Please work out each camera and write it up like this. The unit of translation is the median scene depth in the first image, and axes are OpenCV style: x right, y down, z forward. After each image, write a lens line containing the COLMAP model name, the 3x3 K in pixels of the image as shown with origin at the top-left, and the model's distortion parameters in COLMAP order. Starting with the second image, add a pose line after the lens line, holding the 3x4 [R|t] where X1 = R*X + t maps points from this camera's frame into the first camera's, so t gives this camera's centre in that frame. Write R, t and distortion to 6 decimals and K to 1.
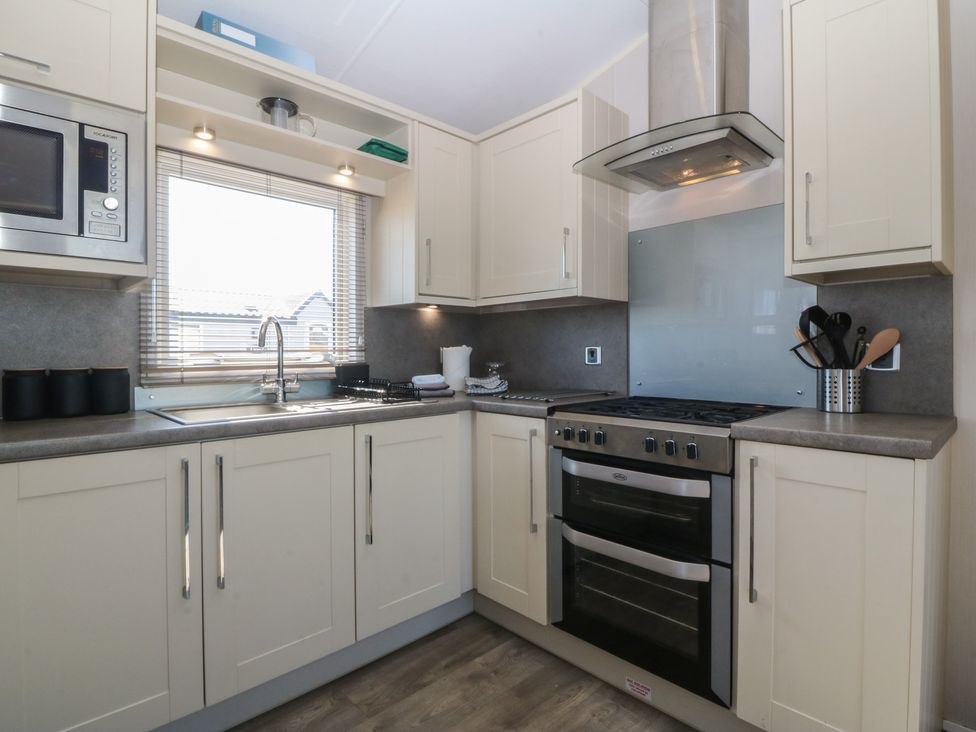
lens RADIAL K [[521.2, 0, 487.3], [0, 521.2, 354.5], [0, 0, 1]] dist [0.003925, -0.016375]
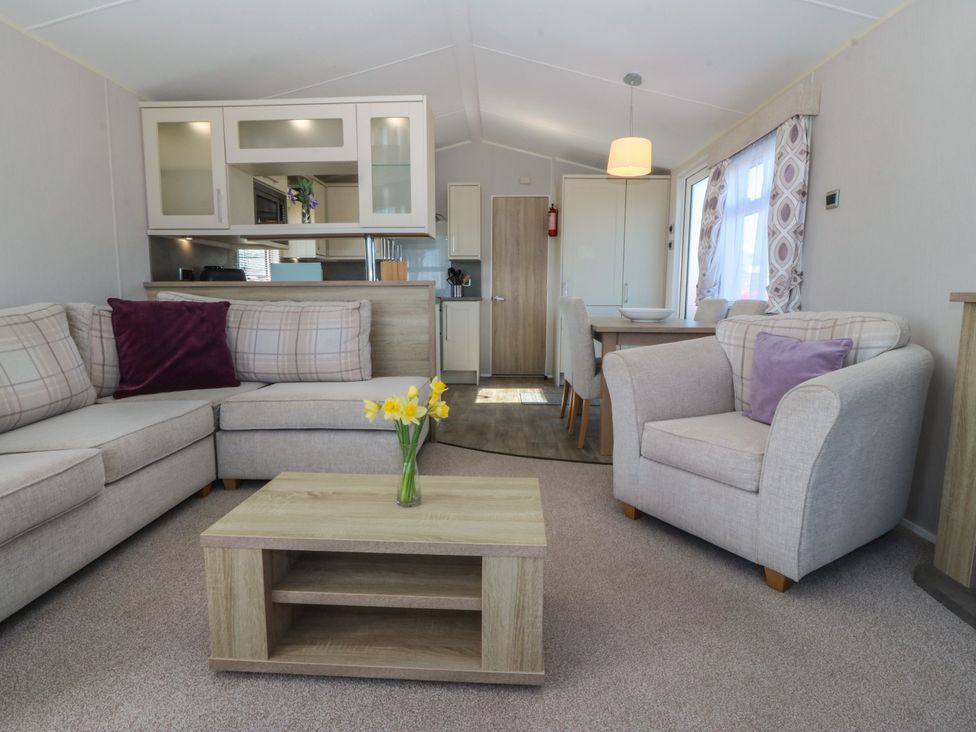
lens RADIAL K [[521.2, 0, 487.3], [0, 521.2, 354.5], [0, 0, 1]] dist [0.003925, -0.016375]
pose [[0.717769, -0.076589, 0.692056, -1.579580], [0.003835, 0.994352, 0.106066, 0.111689], [-0.696270, -0.073477, 0.714009, -1.624264]]
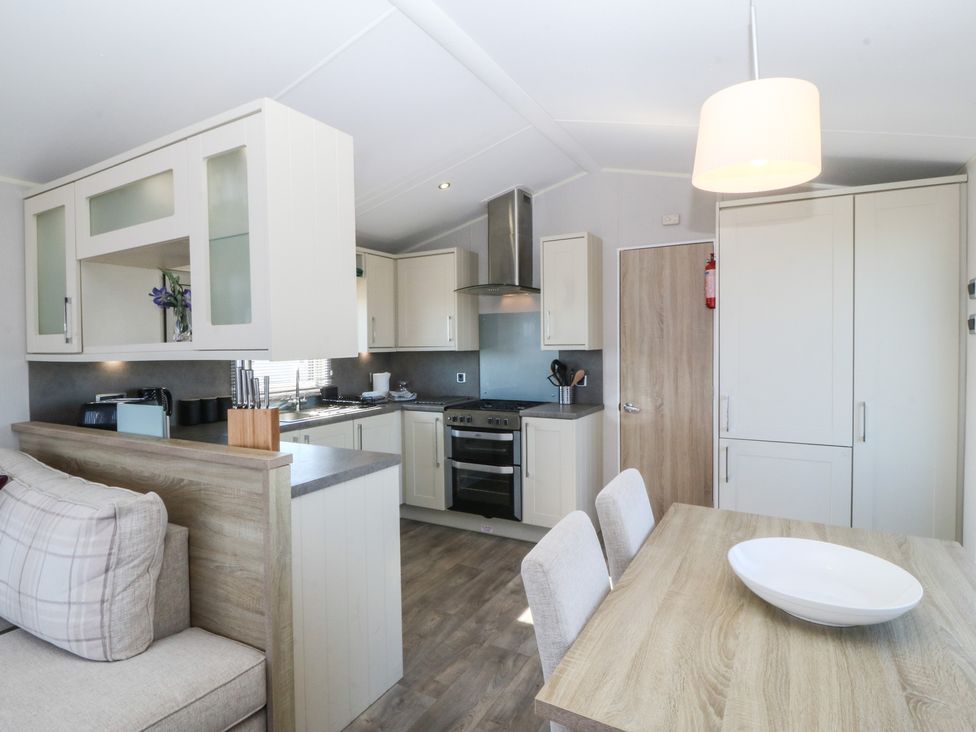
lens RADIAL K [[532.7, 0, 484.5], [0, 532.7, 351.6], [0, 0, 1]] dist [-0.003150, -0.001425]
pose [[0.959319, -0.013414, 0.282006, -0.340818], [0.012362, 0.999908, 0.005509, -0.136080], [-0.282054, -0.001799, 0.959397, -1.146885]]
